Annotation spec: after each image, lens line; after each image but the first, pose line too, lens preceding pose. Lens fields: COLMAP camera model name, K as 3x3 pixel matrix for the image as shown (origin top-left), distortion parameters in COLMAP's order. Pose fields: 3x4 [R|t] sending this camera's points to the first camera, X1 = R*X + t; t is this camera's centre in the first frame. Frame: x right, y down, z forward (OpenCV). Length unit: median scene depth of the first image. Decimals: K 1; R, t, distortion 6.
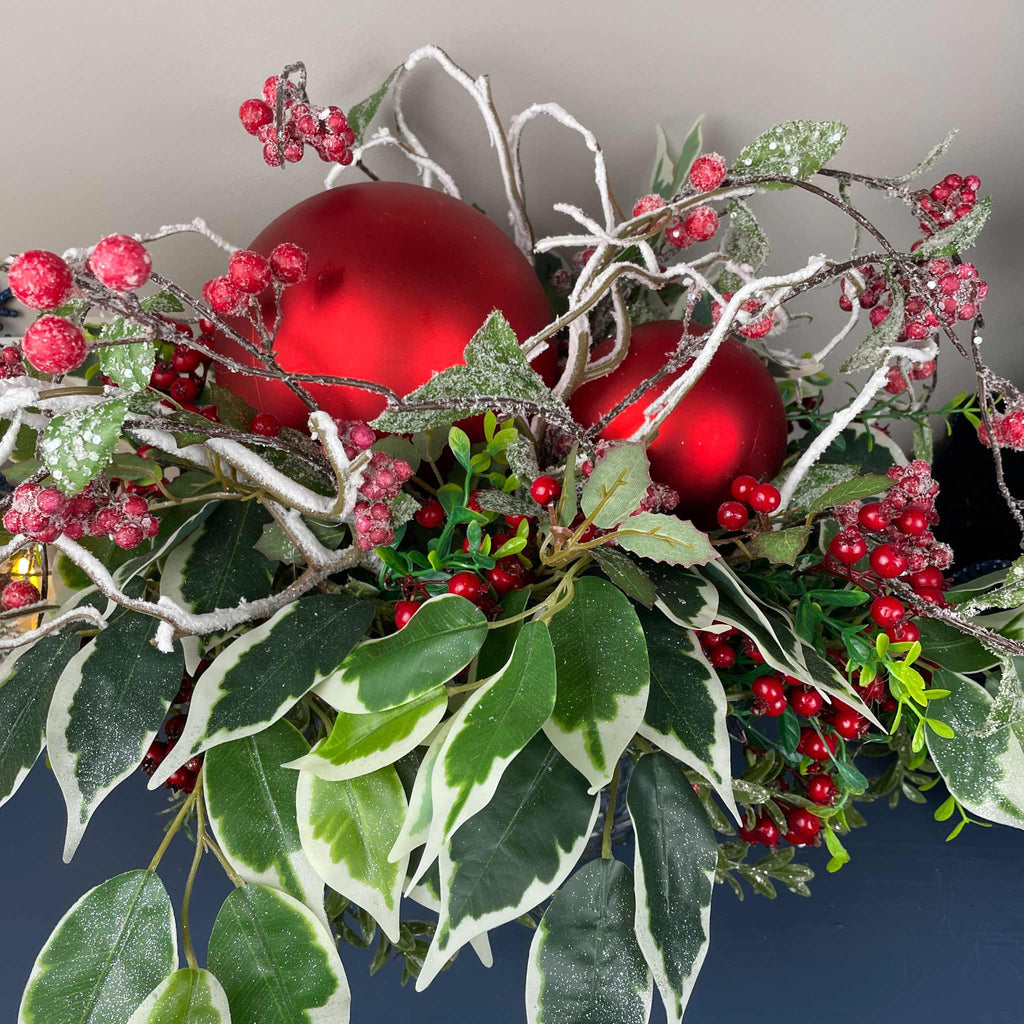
lens RADIAL K [[1041.2, 0, 502.8], [0, 1041.2, 518.5], [0, 0, 1]] dist [0.075372, -0.126127]
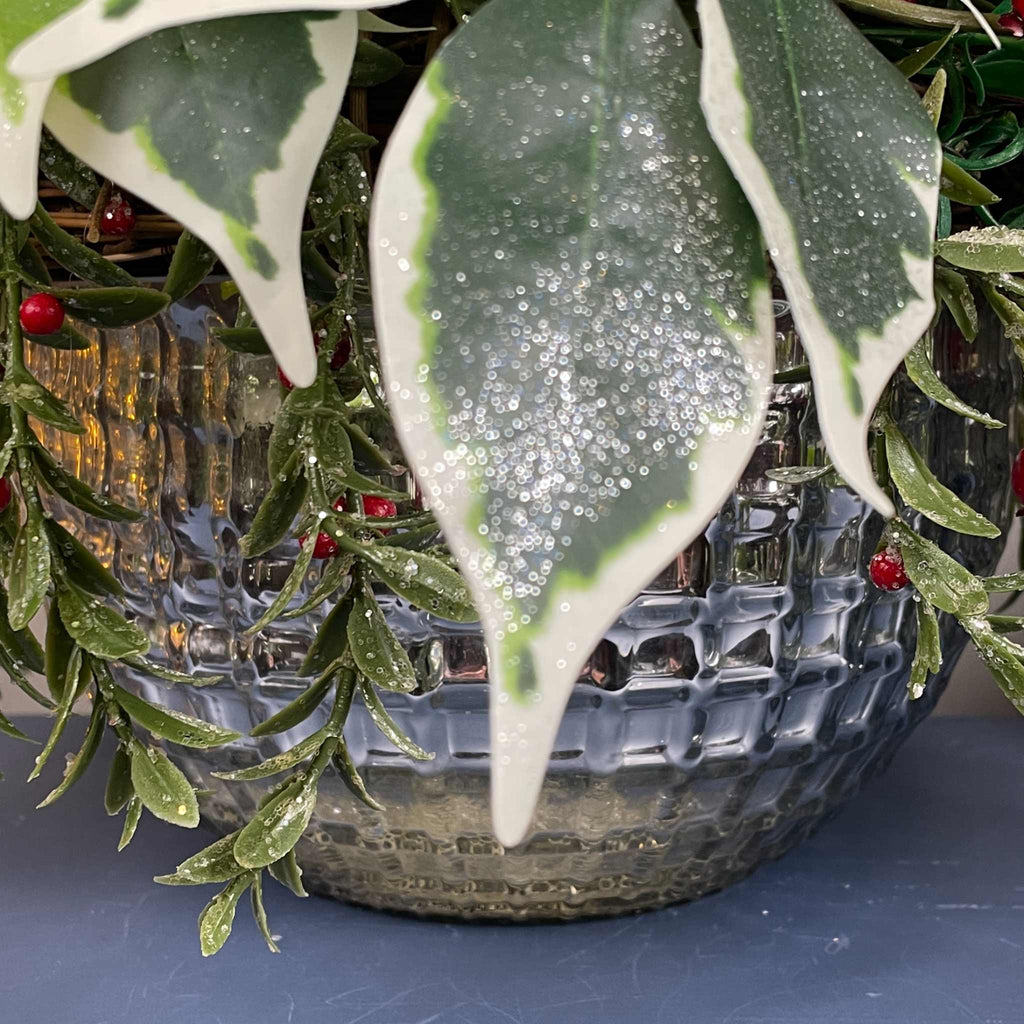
lens RADIAL K [[1609.3, 0, 546.5], [0, 1609.3, 456.3], [0, 0, 1]] dist [0.124269, -0.036680]
pose [[0.999308, -0.013133, -0.034814, 0.080644], [-0.002688, 0.907711, -0.419588, 0.640500], [0.037111, 0.419391, 0.907047, 0.500364]]
